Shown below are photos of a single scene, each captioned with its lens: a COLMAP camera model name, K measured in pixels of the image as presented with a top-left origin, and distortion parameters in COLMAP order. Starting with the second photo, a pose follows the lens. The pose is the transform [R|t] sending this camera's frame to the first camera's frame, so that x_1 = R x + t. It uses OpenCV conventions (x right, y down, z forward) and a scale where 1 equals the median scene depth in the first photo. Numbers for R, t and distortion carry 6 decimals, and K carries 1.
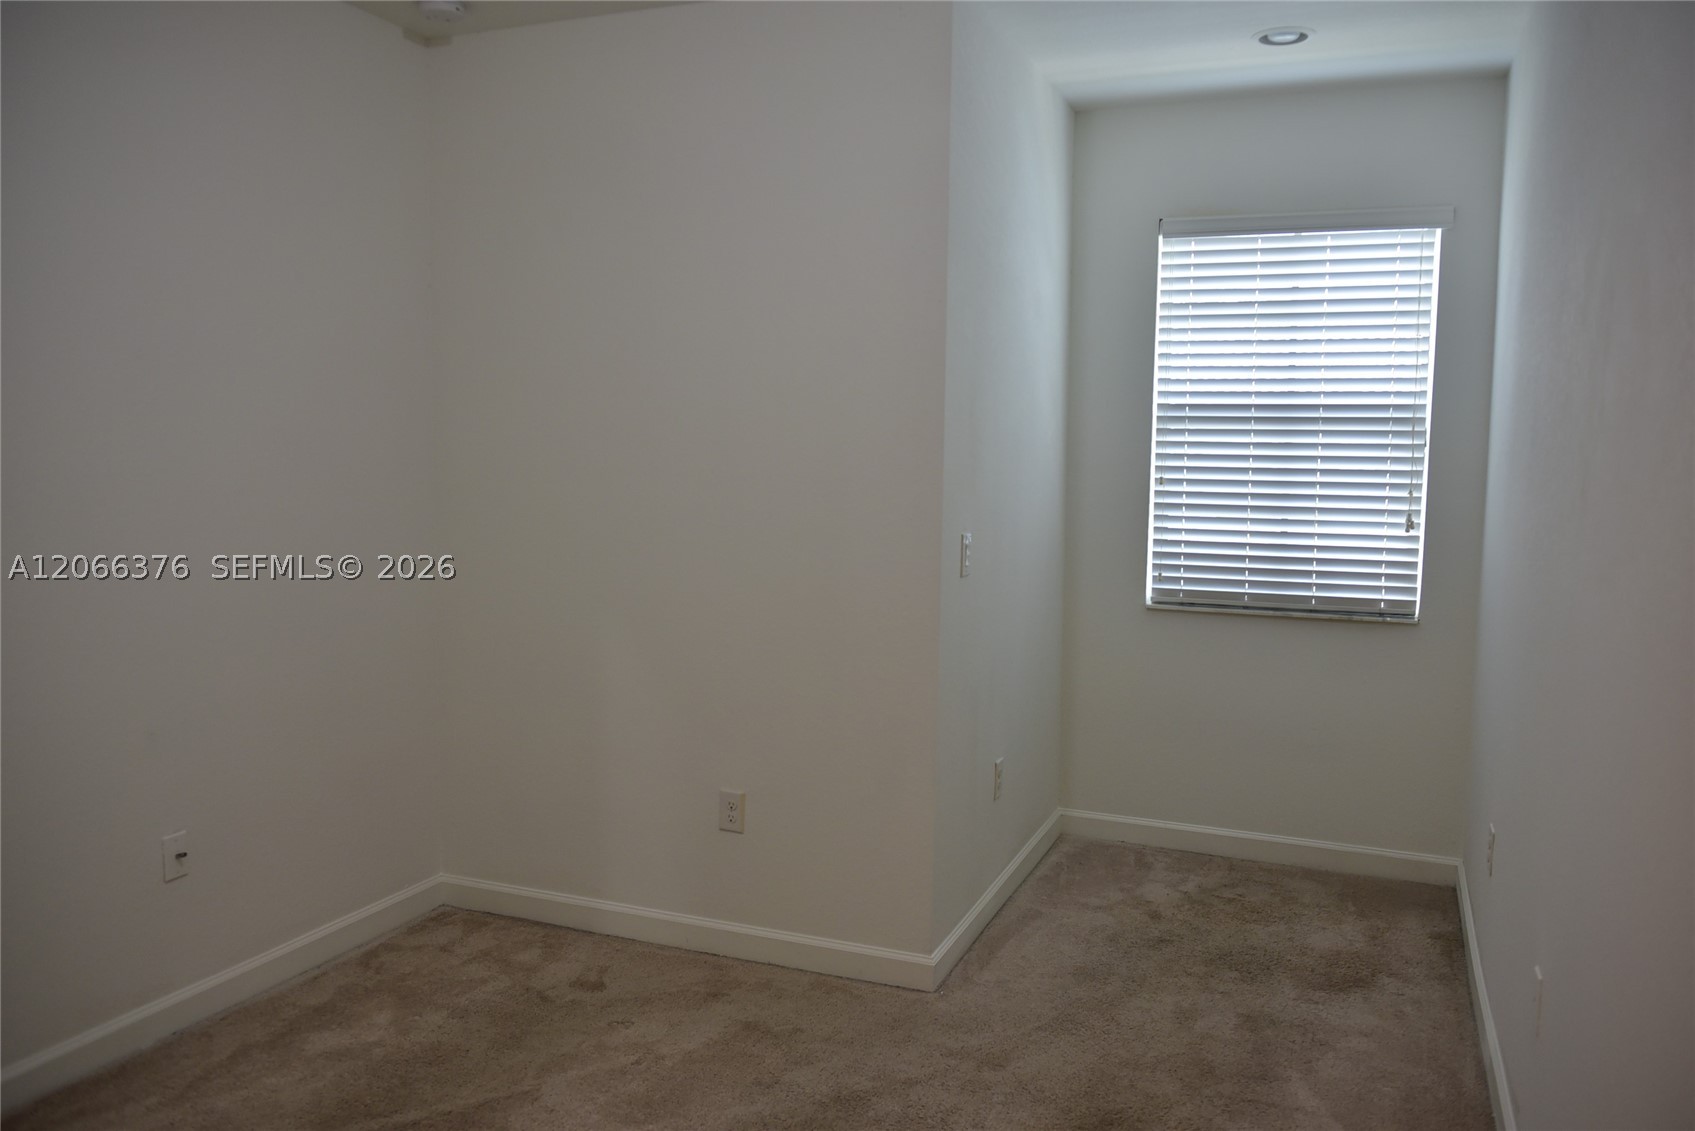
lens RADIAL K [[1233.4, 0, 848.9], [0, 1233.4, 554.4], [0, 0, 1]] dist [-0.022610, 0.005355]
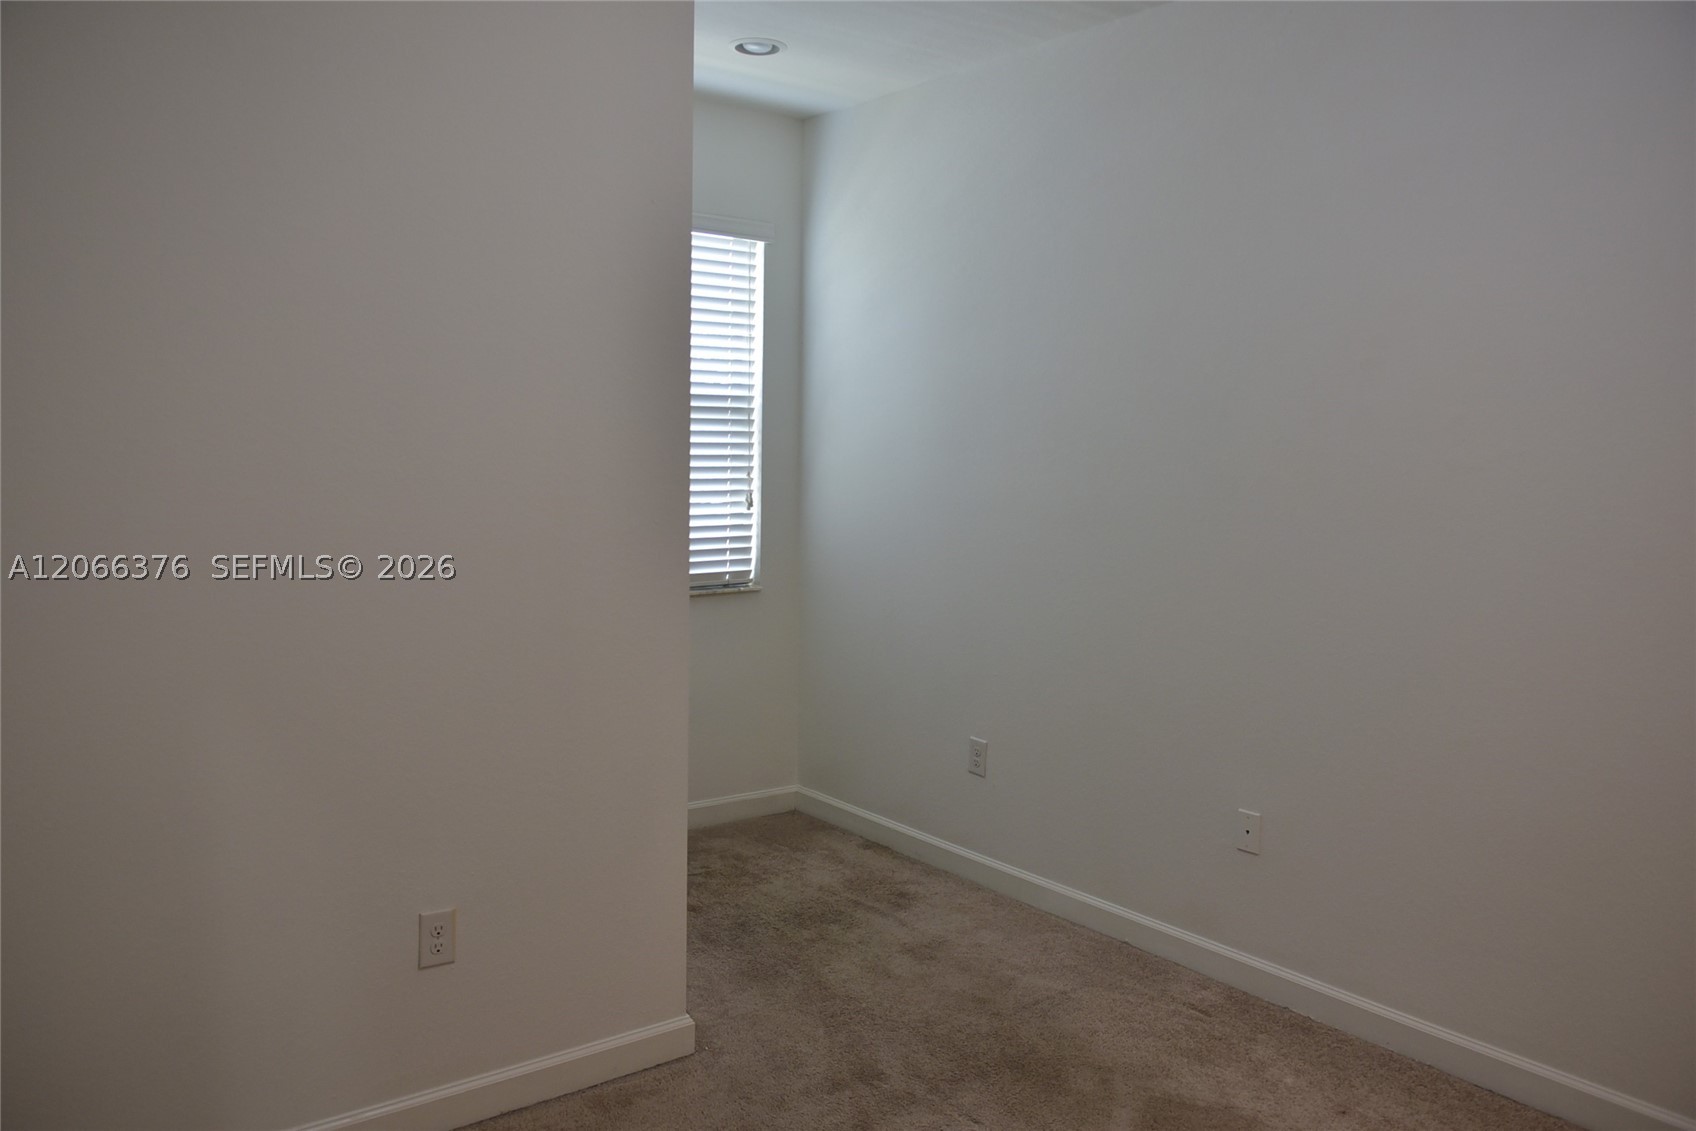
lens RADIAL K [[1236.2, 0, 846.7], [0, 1236.2, 550.6], [0, 0, 1]] dist [-0.000781, 0.001802]
pose [[0.564151, -0.089505, 0.820806, -0.430183], [0.075129, 0.995548, 0.056922, -0.038713], [-0.822247, 0.029554, 0.568364, 0.286049]]
